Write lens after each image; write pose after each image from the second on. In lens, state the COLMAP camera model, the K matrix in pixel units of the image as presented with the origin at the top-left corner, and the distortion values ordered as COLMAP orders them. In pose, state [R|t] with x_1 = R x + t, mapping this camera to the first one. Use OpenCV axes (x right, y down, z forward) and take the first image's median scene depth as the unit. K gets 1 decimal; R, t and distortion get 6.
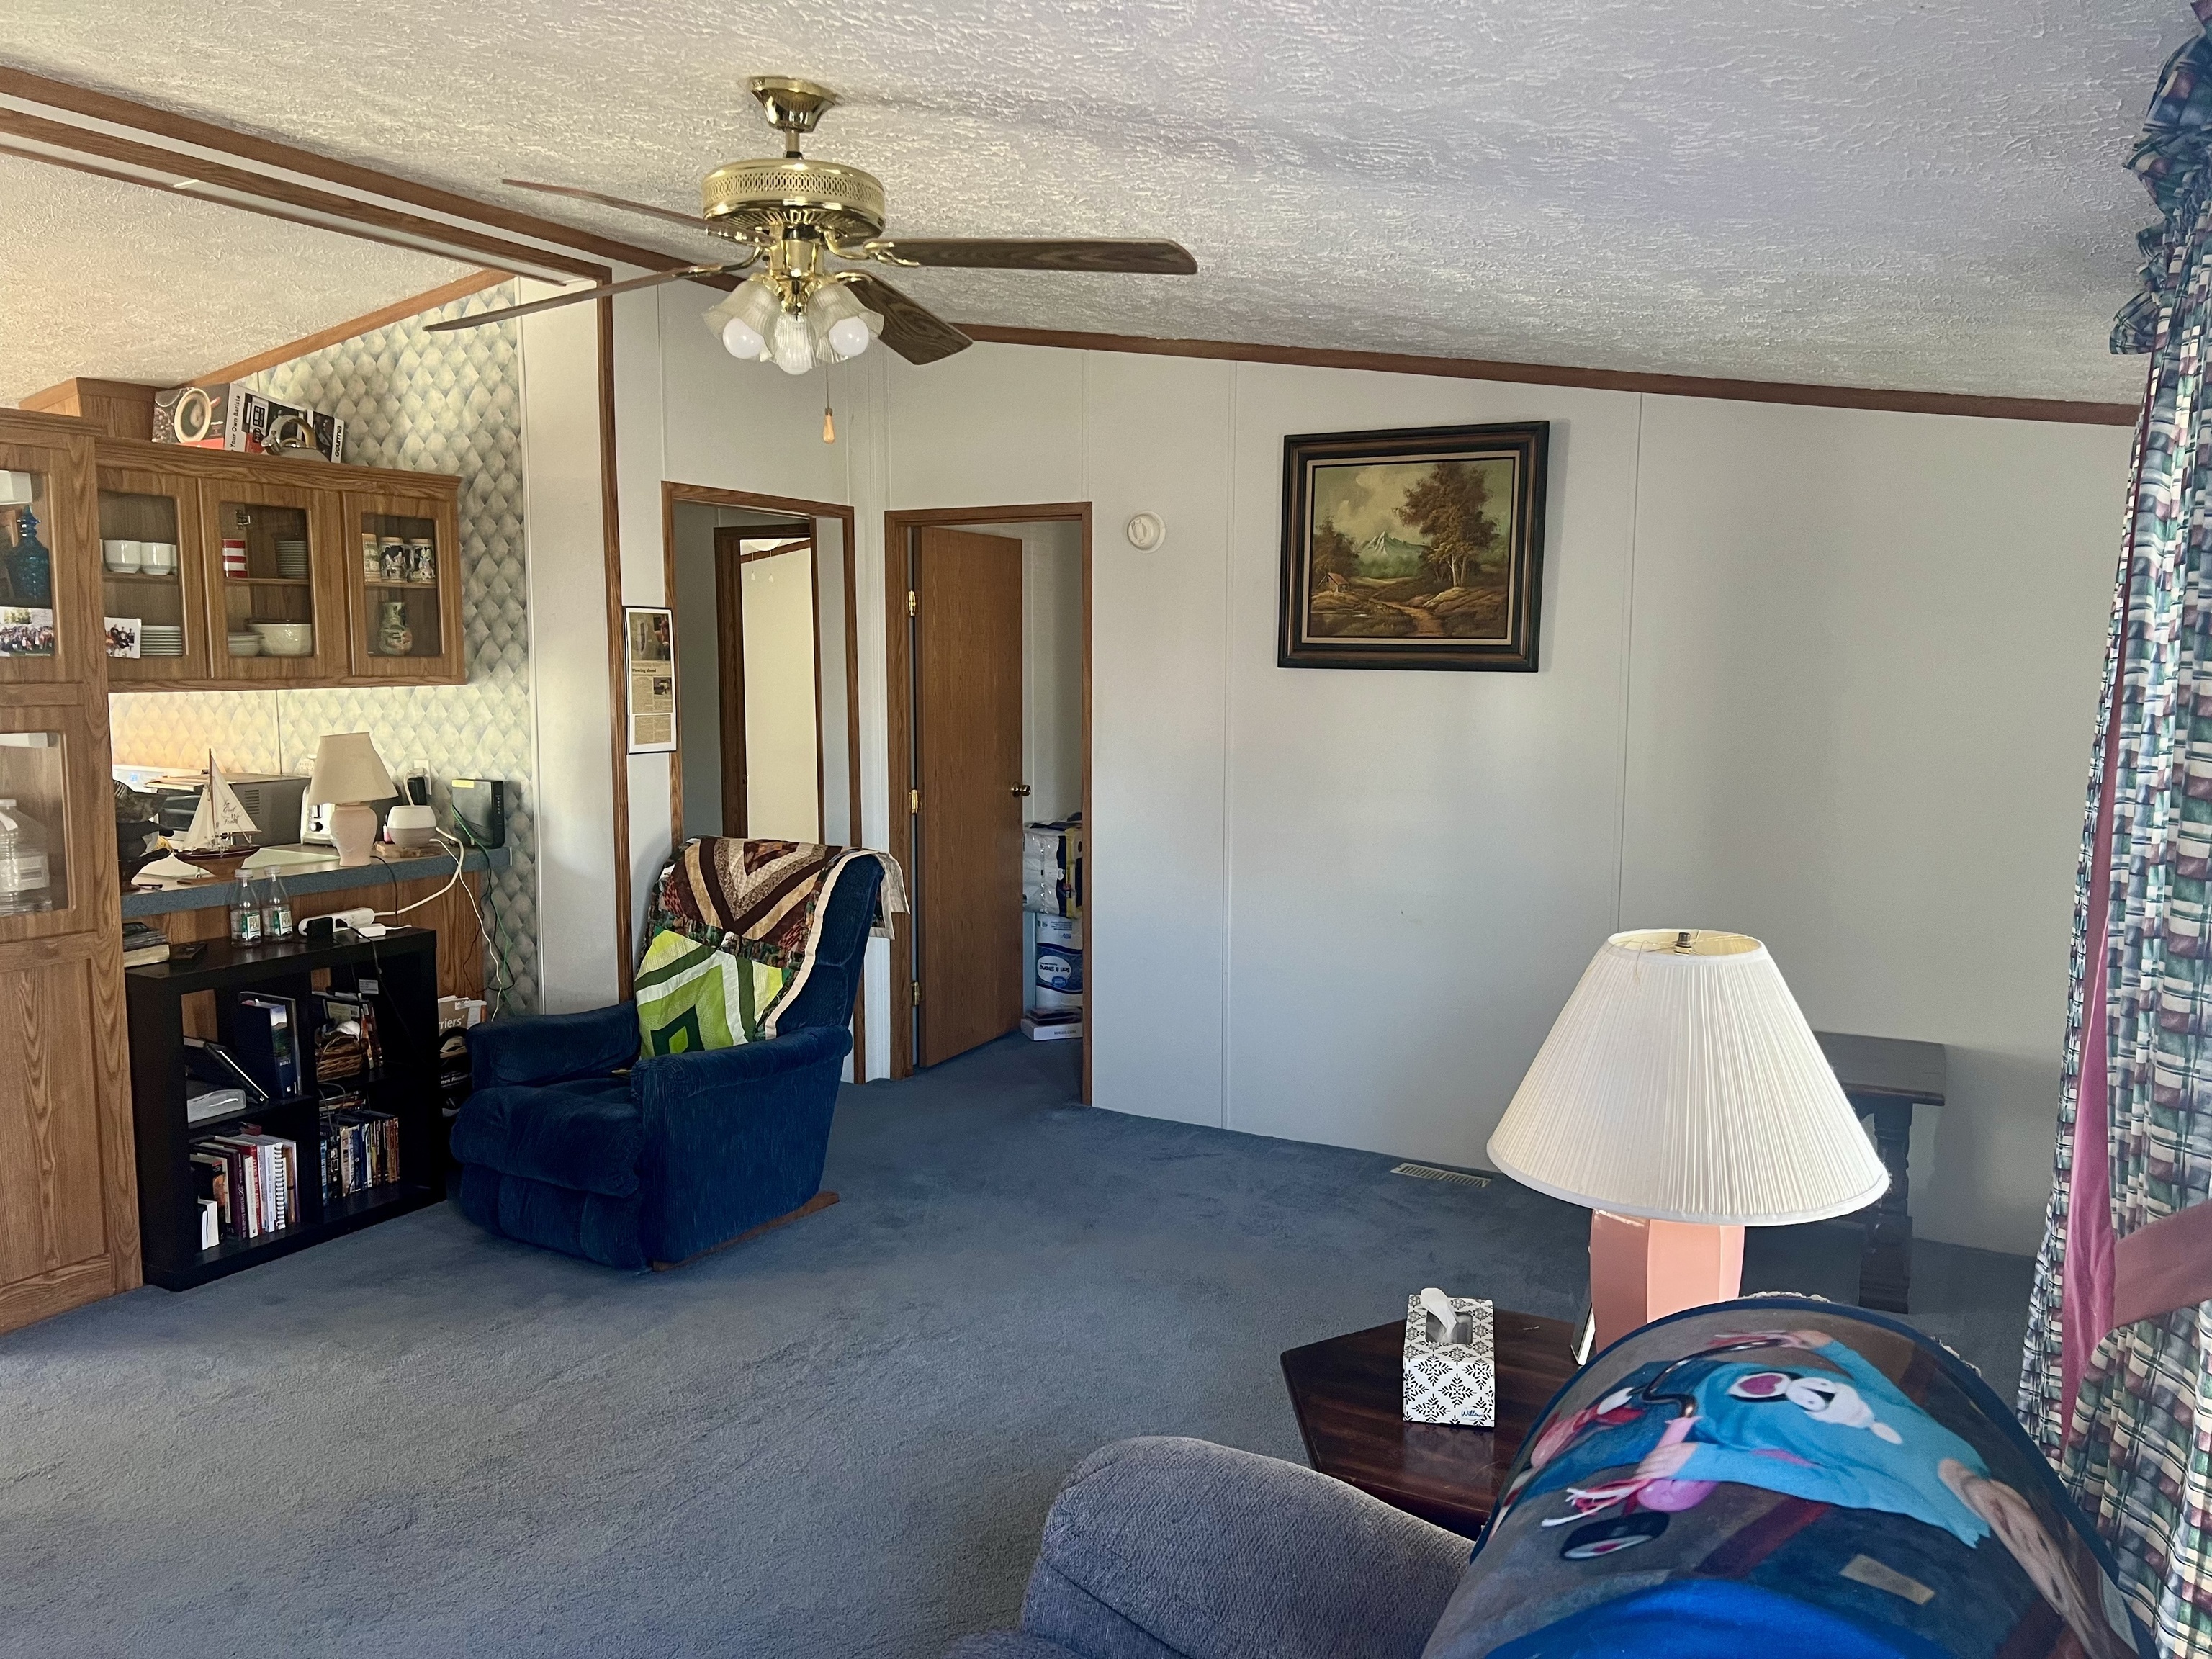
lens RADIAL K [[1664.3, 0, 1113.5], [0, 1664.3, 844.7], [0, 0, 1]] dist [0.055703, -0.020243]
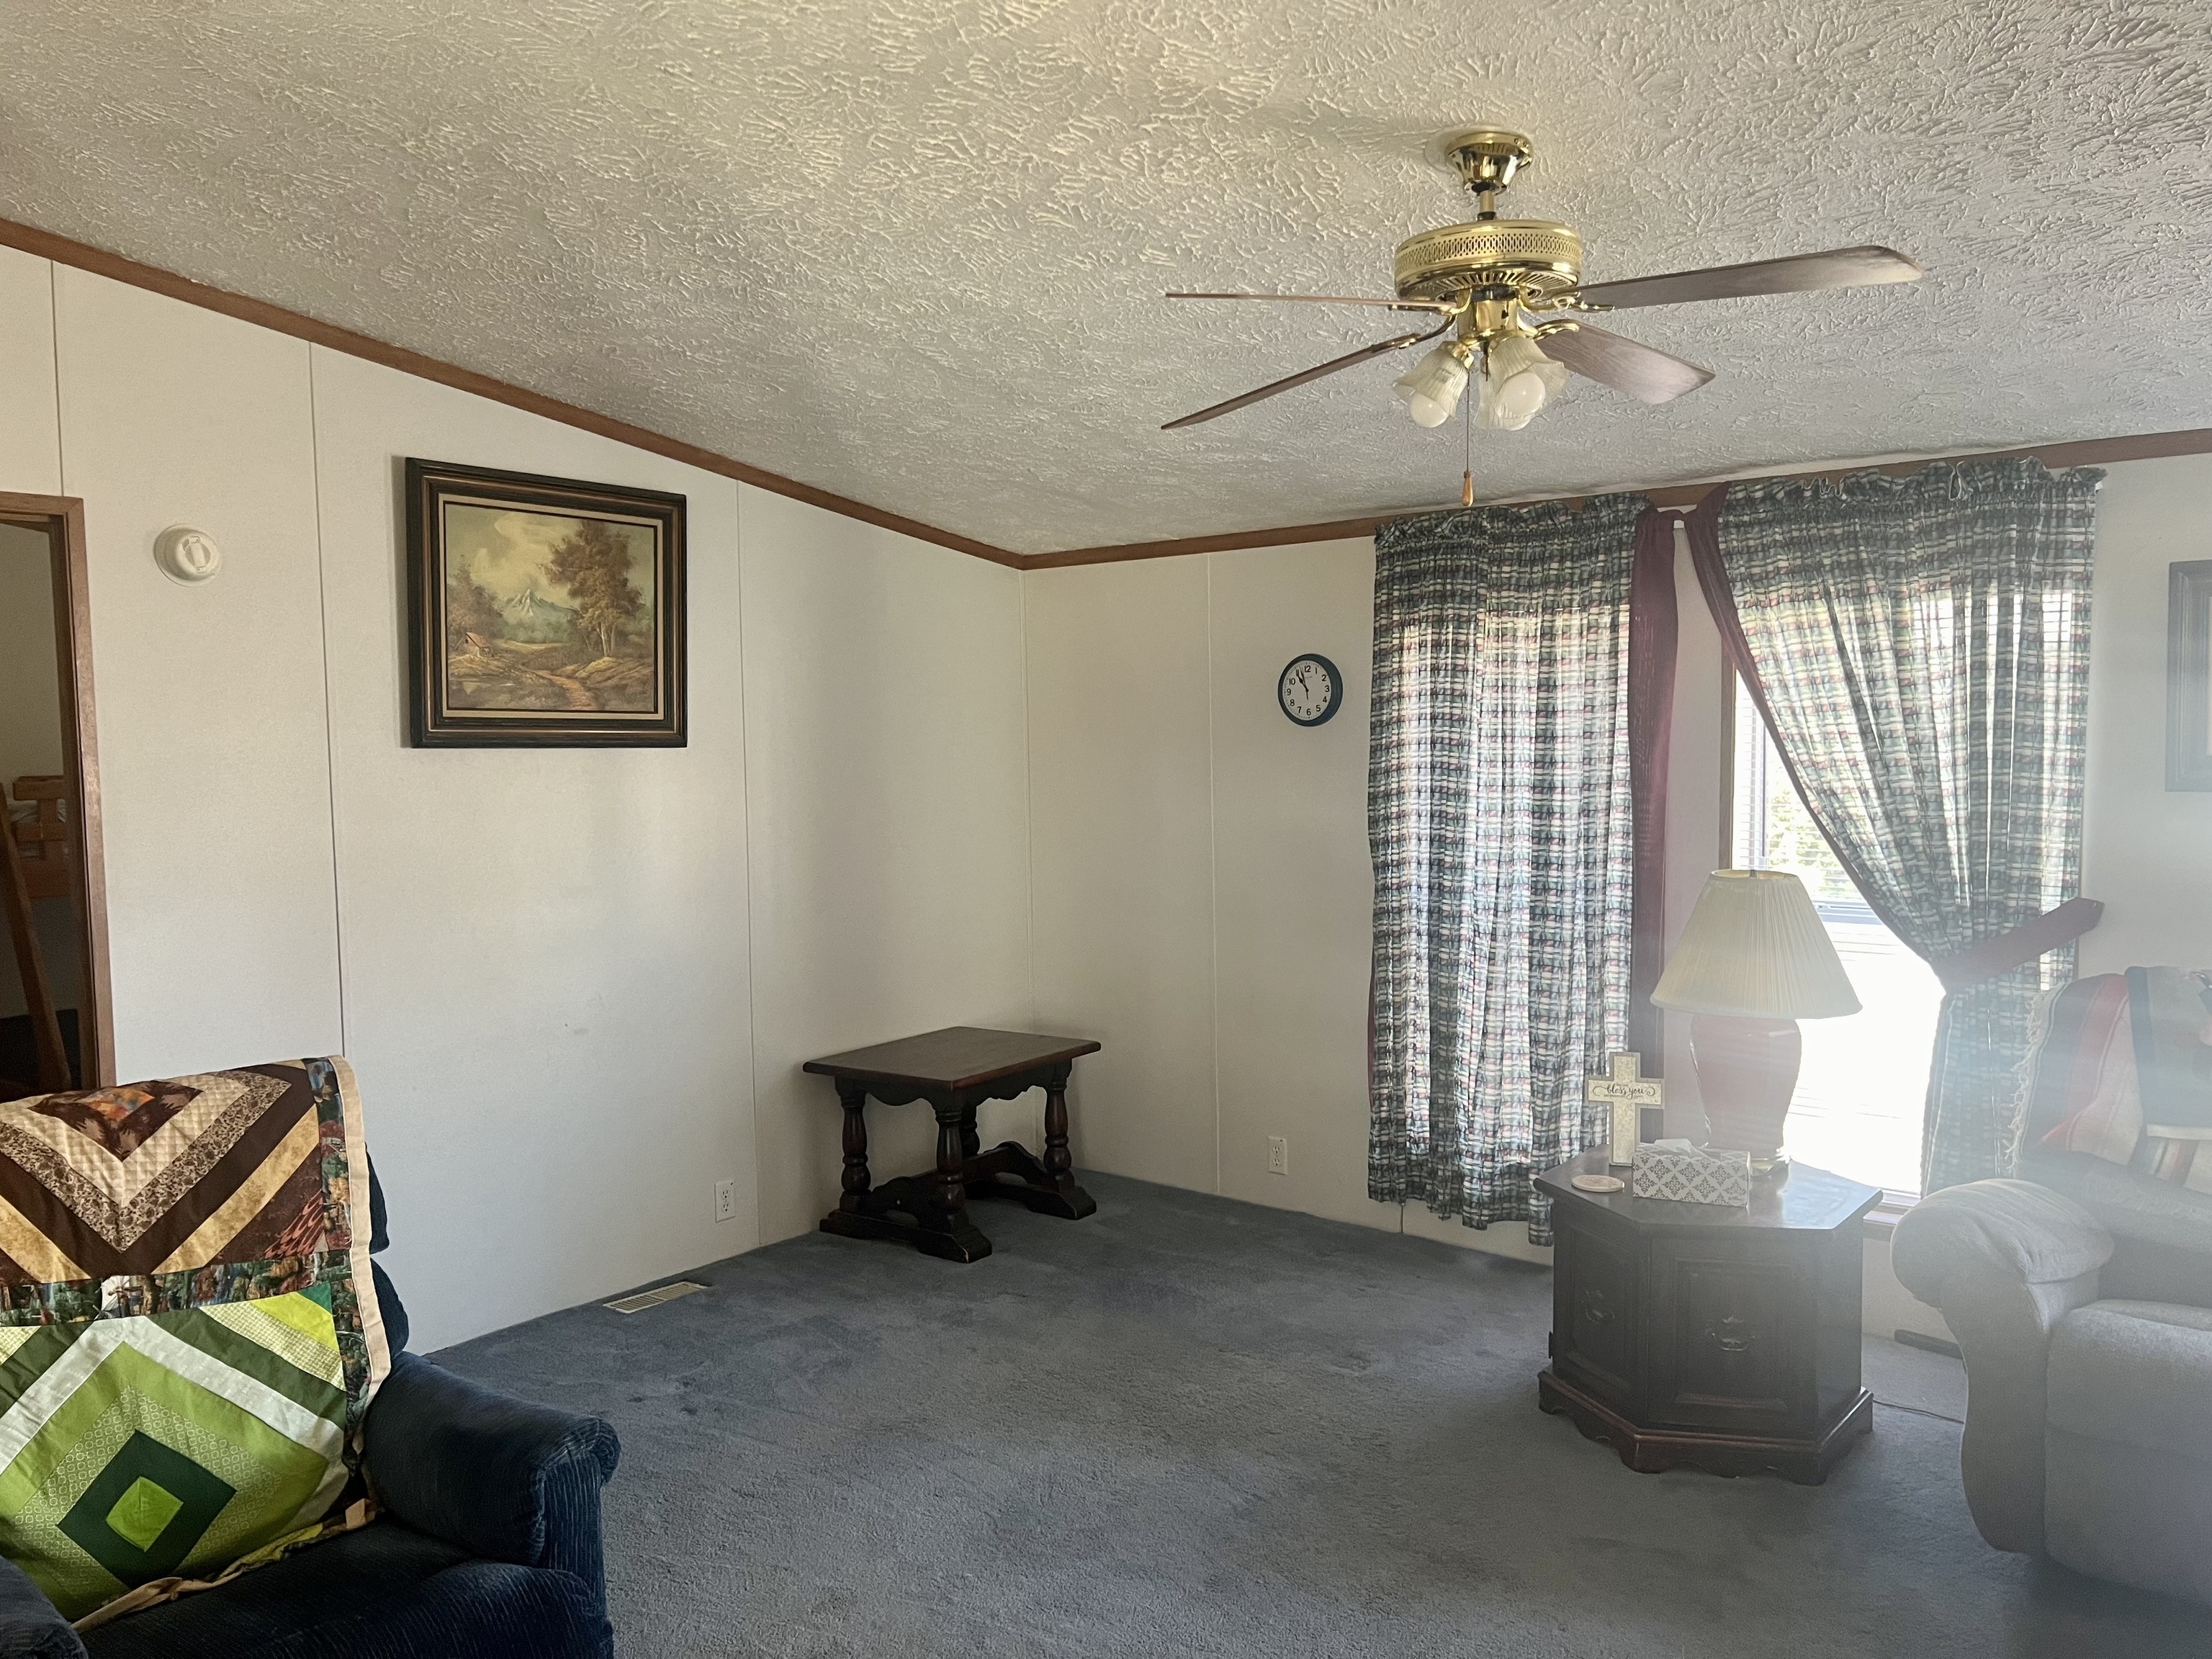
lens RADIAL K [[1664.3, 0, 1113.4], [0, 1664.3, 821.0], [0, 0, 1]] dist [0.055703, -0.020243]
pose [[0.183939, -0.063245, 0.980901, -0.654256], [0.120301, 0.991874, 0.041394, -0.069359], [-0.975548, 0.110390, 0.190052, 0.563714]]
